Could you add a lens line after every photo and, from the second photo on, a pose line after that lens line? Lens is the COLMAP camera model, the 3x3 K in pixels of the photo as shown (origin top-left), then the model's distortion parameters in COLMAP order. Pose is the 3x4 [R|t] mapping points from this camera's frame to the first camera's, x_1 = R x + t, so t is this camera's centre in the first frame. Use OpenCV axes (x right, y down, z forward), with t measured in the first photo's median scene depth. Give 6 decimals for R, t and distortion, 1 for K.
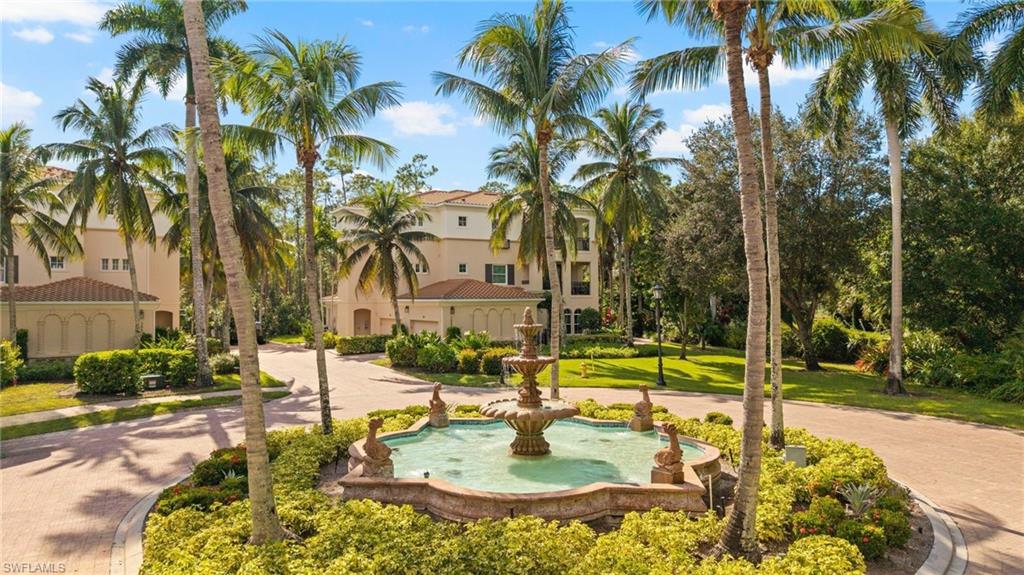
lens RADIAL K [[703.1, 0, 516.5], [0, 703.1, 288.7], [0, 0, 1]] dist [-0.054013, -0.000396]
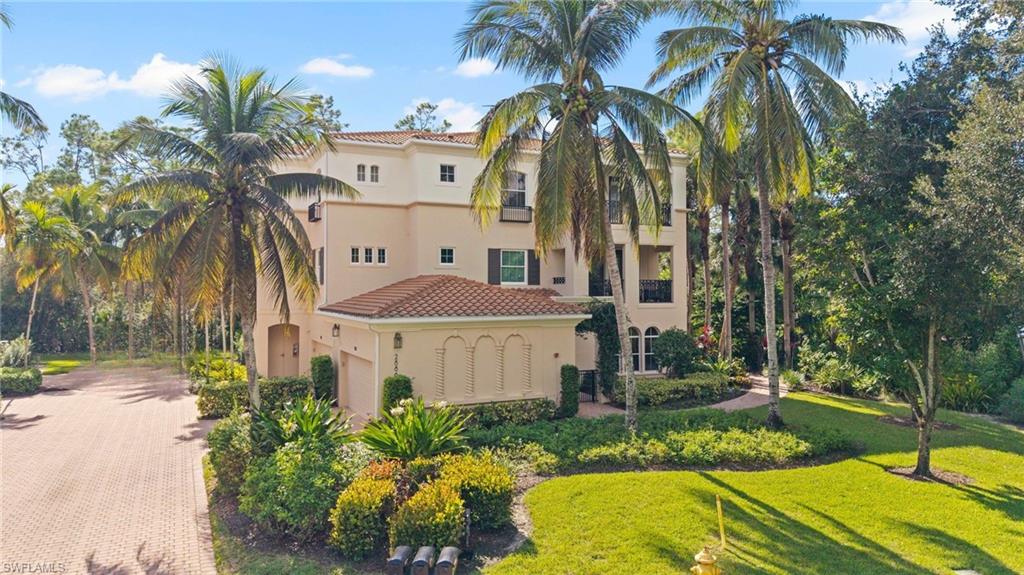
lens RADIAL K [[703.1, 0, 503.5], [0, 703.1, 281.1], [0, 0, 1]] dist [-0.054013, -0.000396]
pose [[0.995225, 0.003673, -0.097537, 0.023574], [-0.003504, 0.999992, 0.001902, -0.009762], [0.097543, -0.001551, 0.995230, 0.431318]]
